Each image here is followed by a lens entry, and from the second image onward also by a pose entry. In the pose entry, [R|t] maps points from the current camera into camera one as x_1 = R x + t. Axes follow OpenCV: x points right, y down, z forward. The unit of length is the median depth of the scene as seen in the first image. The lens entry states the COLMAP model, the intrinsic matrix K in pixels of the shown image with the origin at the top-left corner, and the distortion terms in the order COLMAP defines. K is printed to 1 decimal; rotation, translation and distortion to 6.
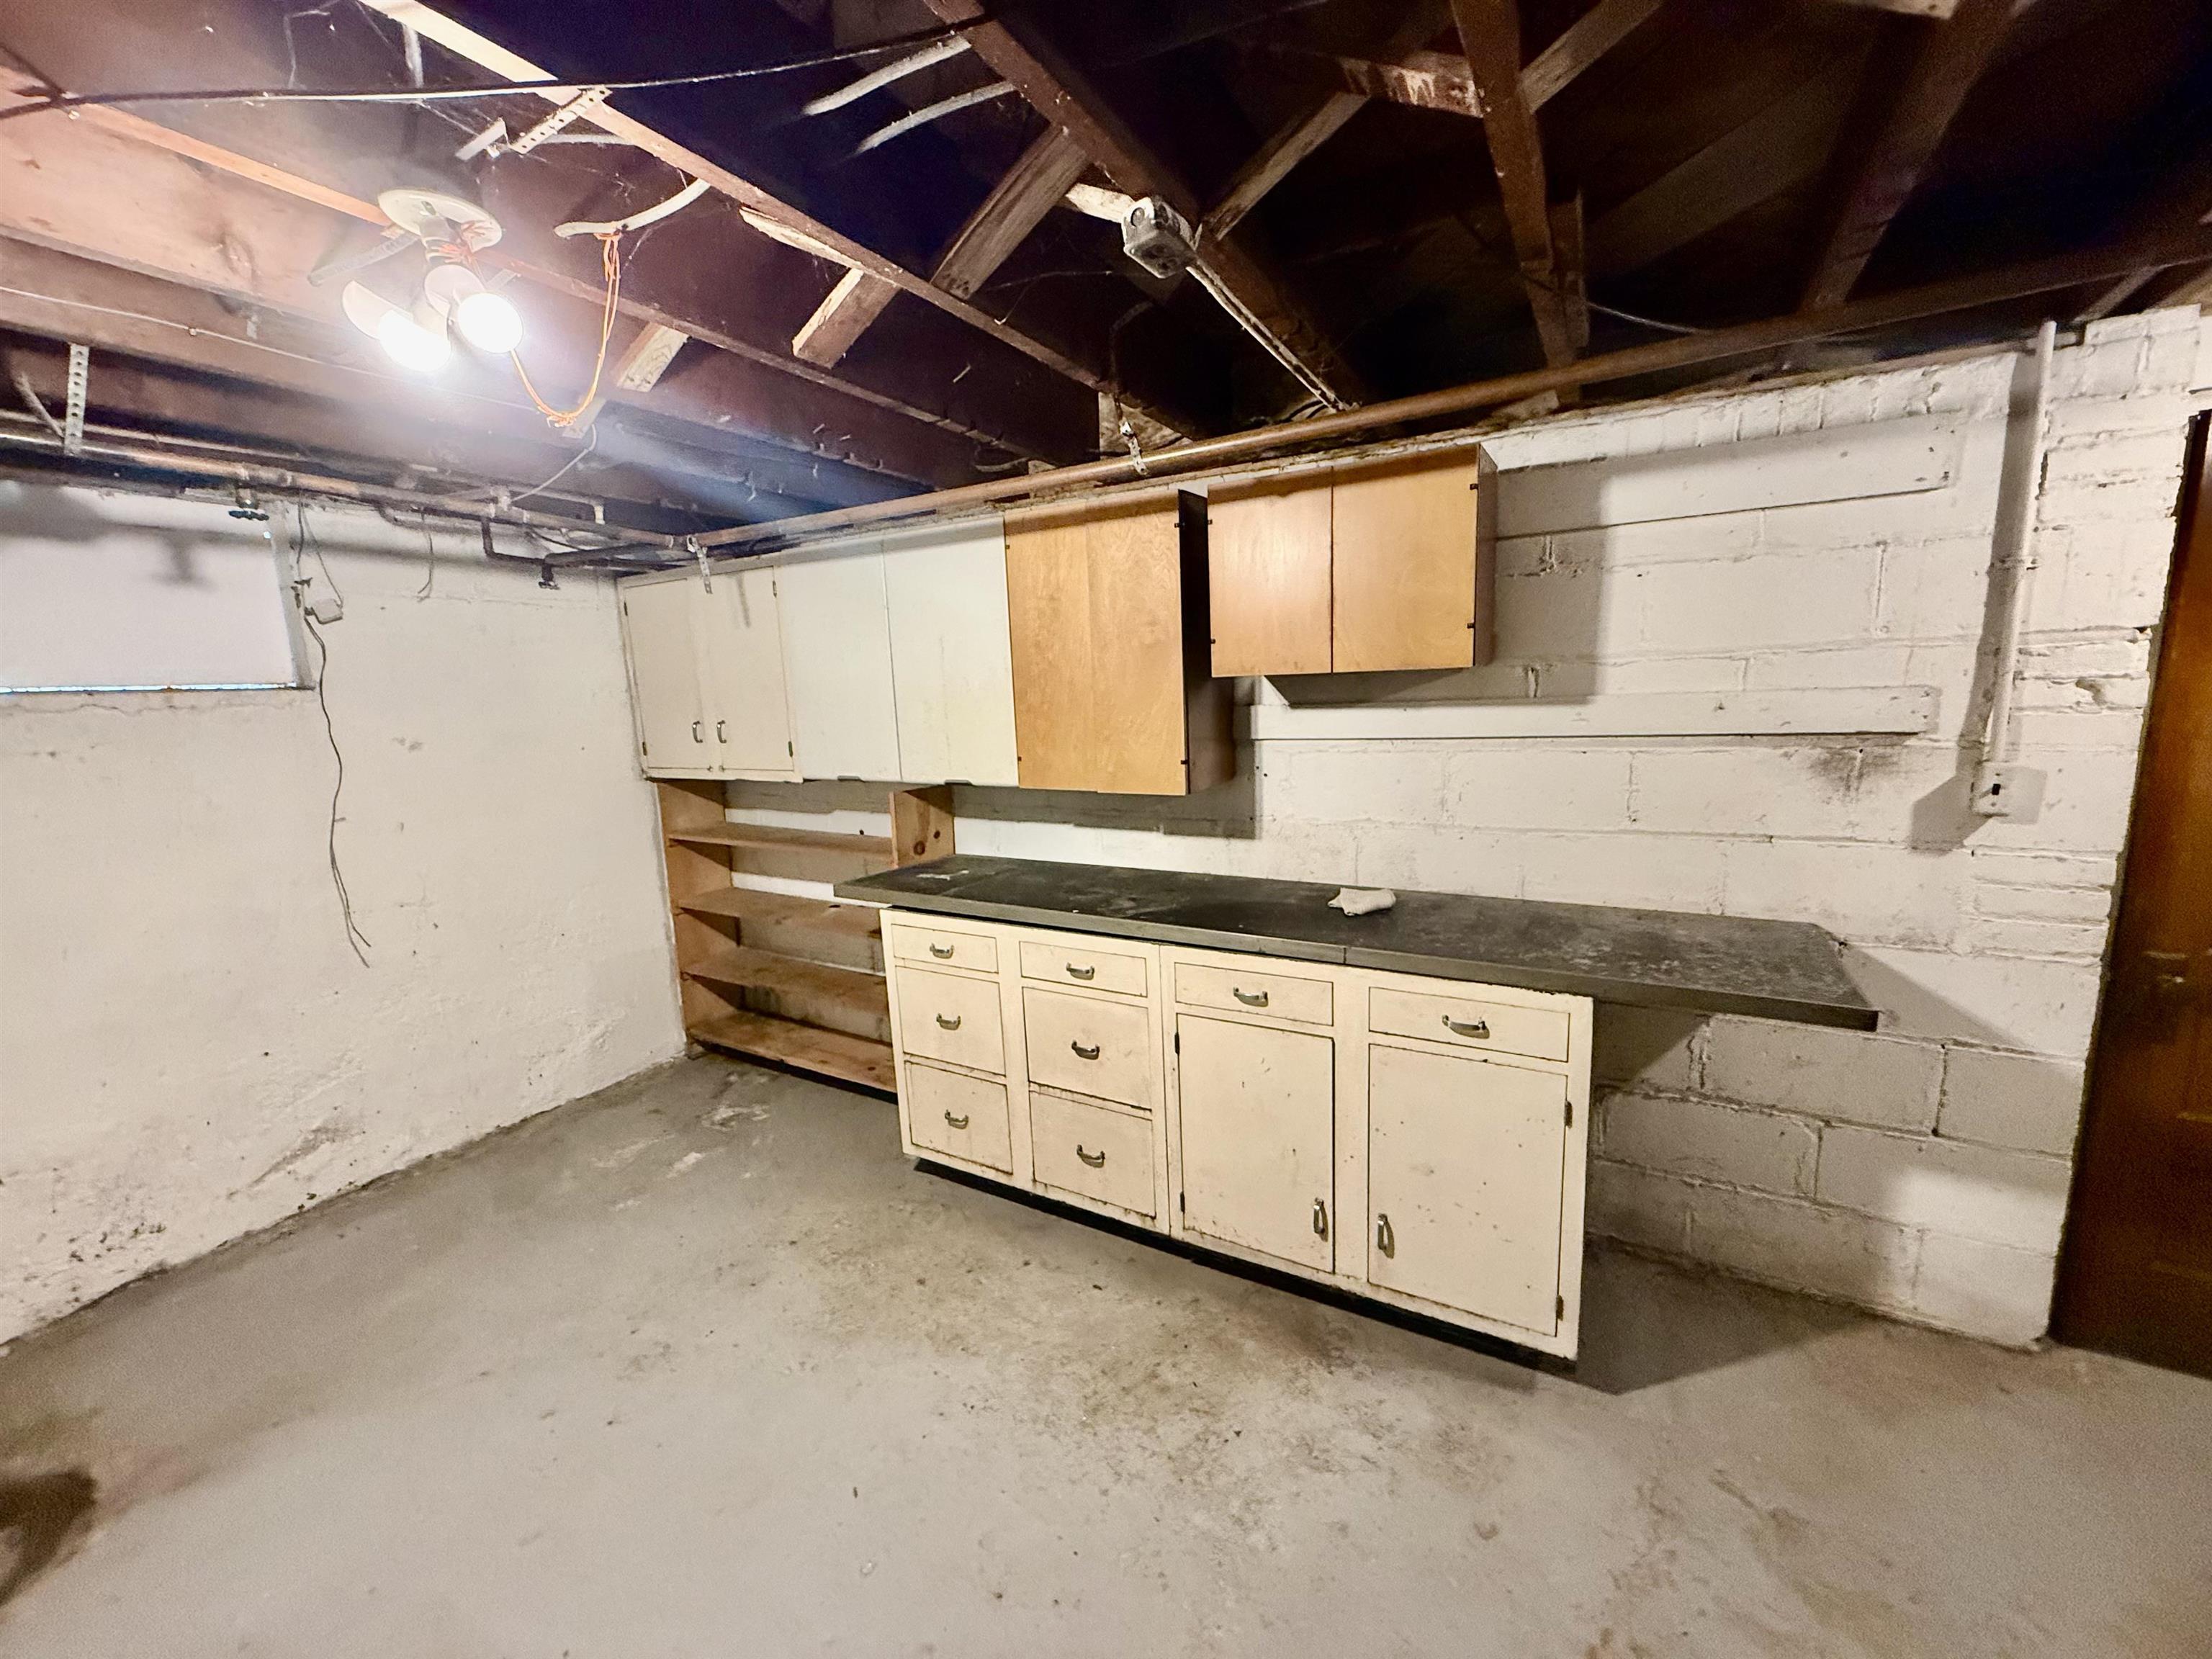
lens RADIAL K [[876.9, 0, 1106.0], [0, 876.9, 829.5], [0, 0, 1]] dist [0.000667, -0.000008]
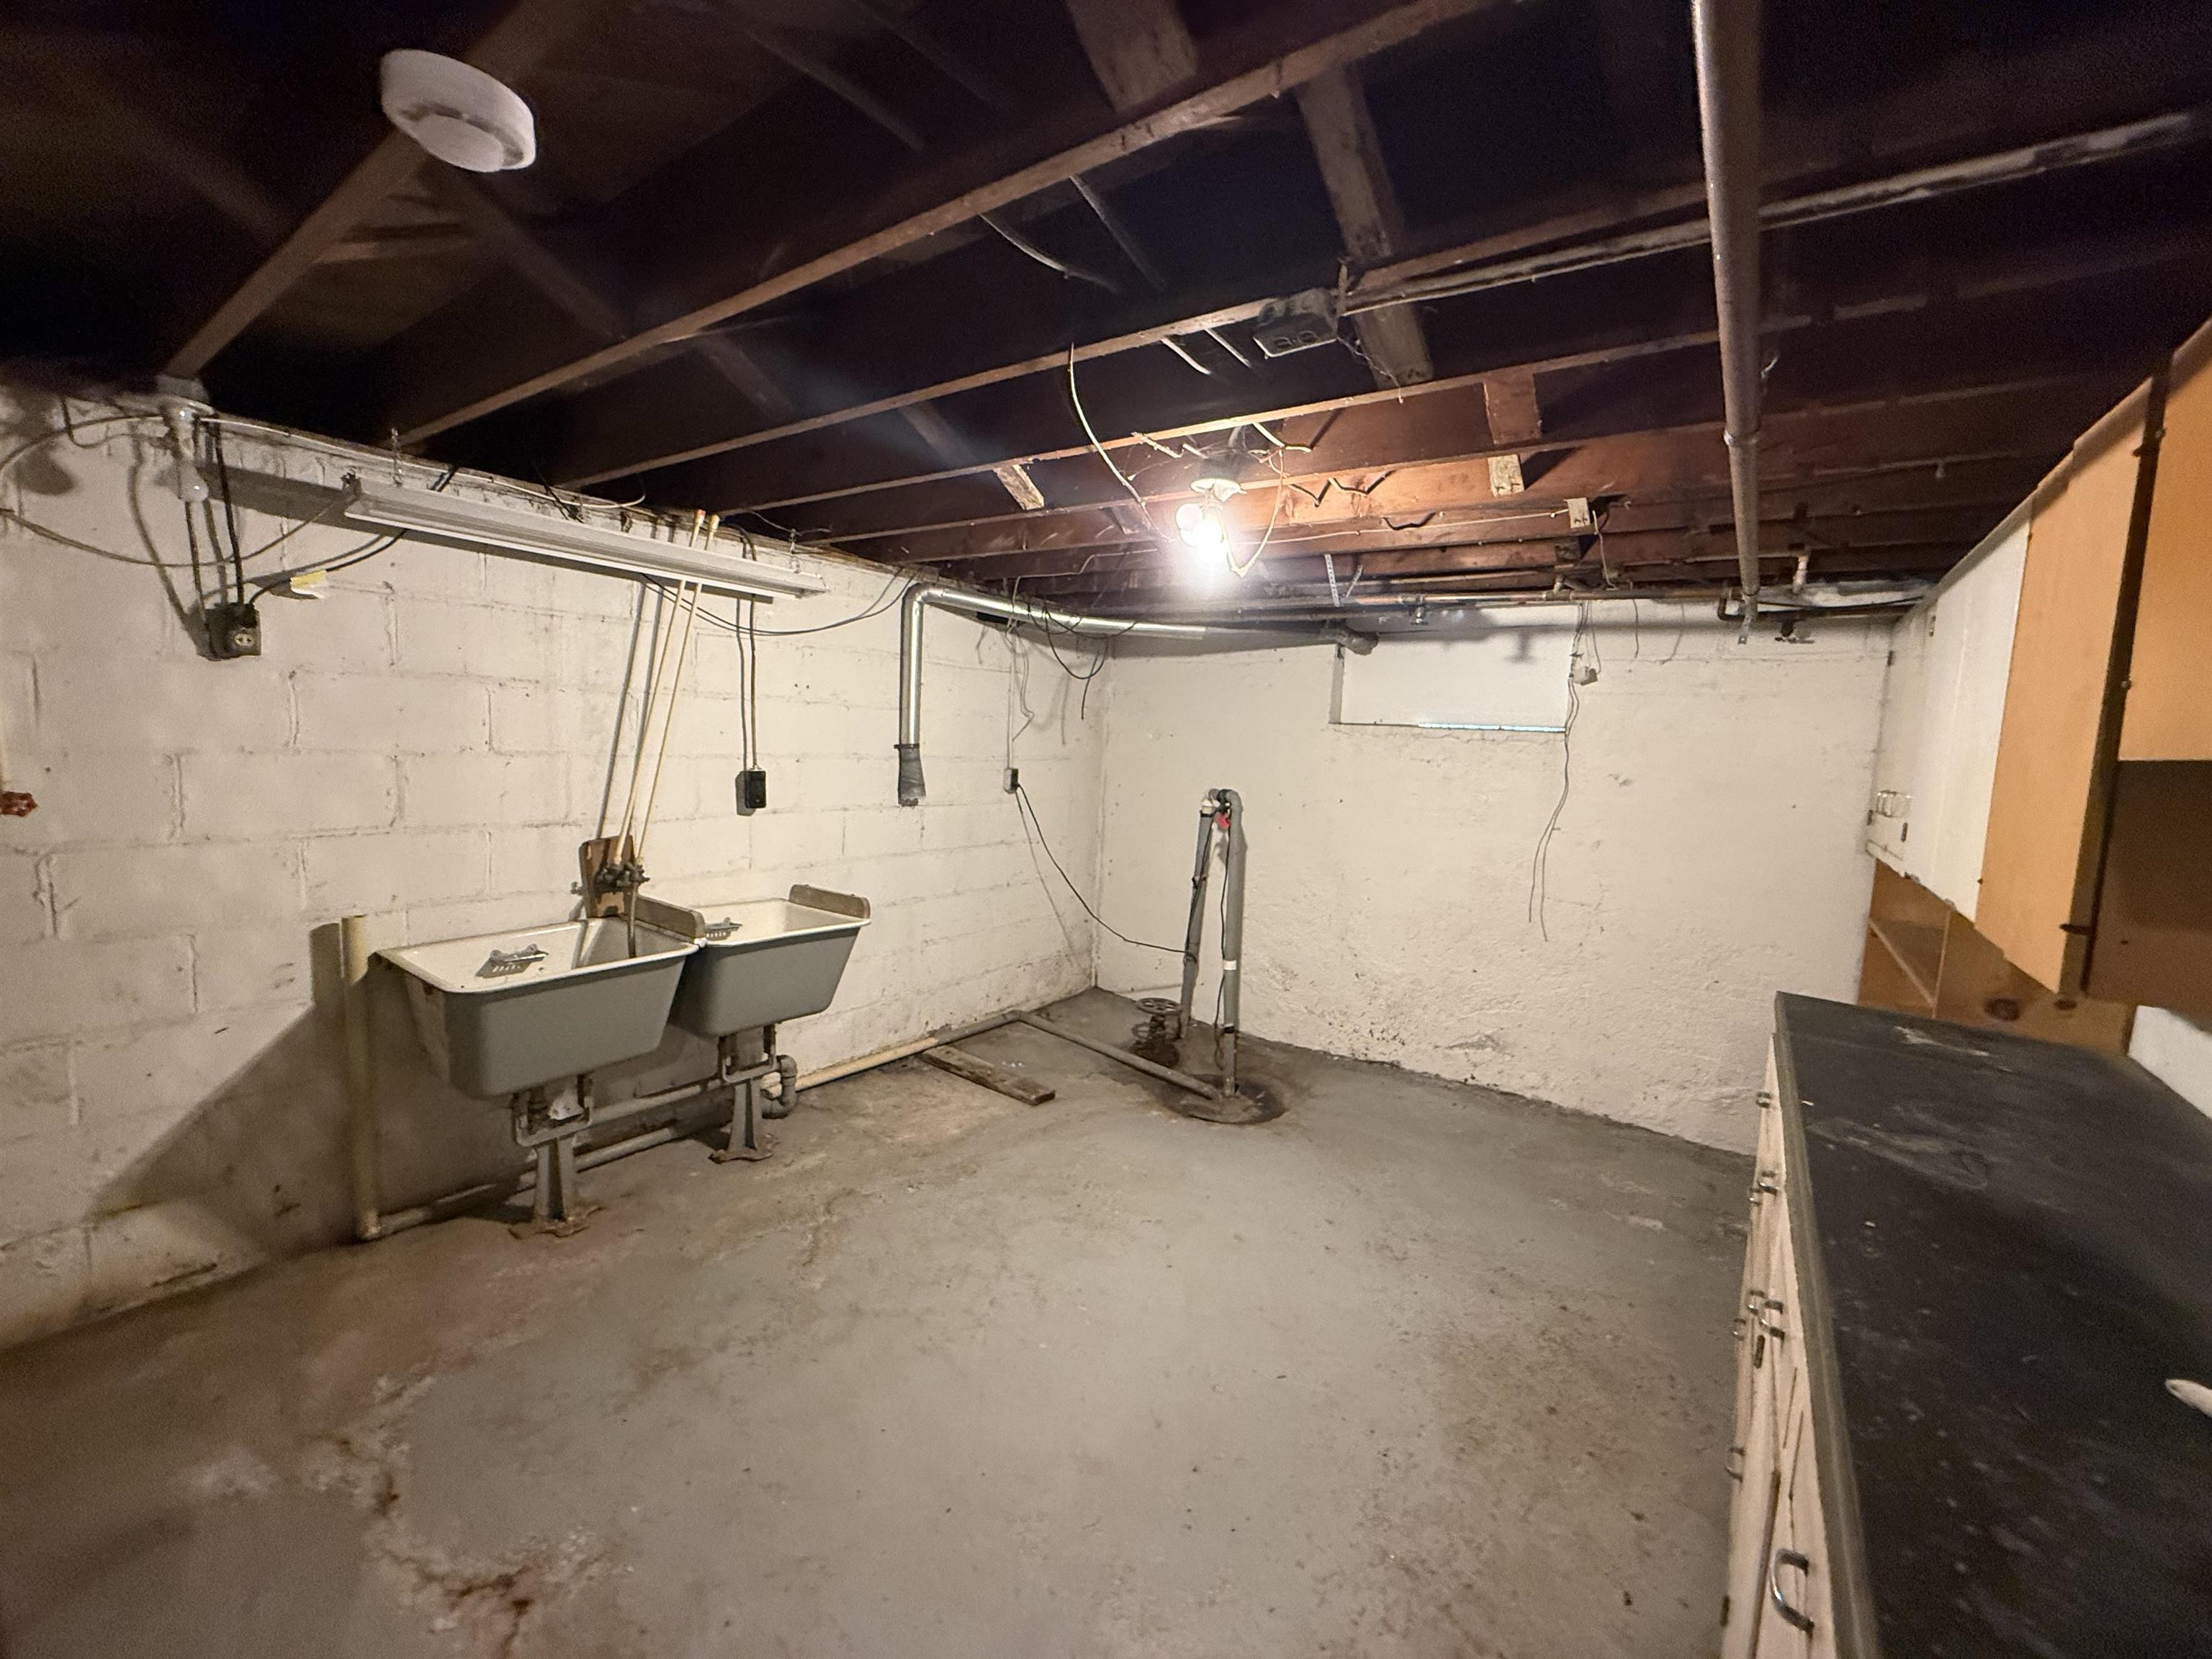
lens RADIAL K [[876.9, 0, 1106.0], [0, 876.9, 829.5], [0, 0, 1]] dist [0.000667, -0.000008]
pose [[-0.097659, 0.139958, -0.985330, 0.539293], [-0.203382, 0.966361, 0.157421, -0.084290], [0.974217, 0.215772, -0.065909, 0.429103]]
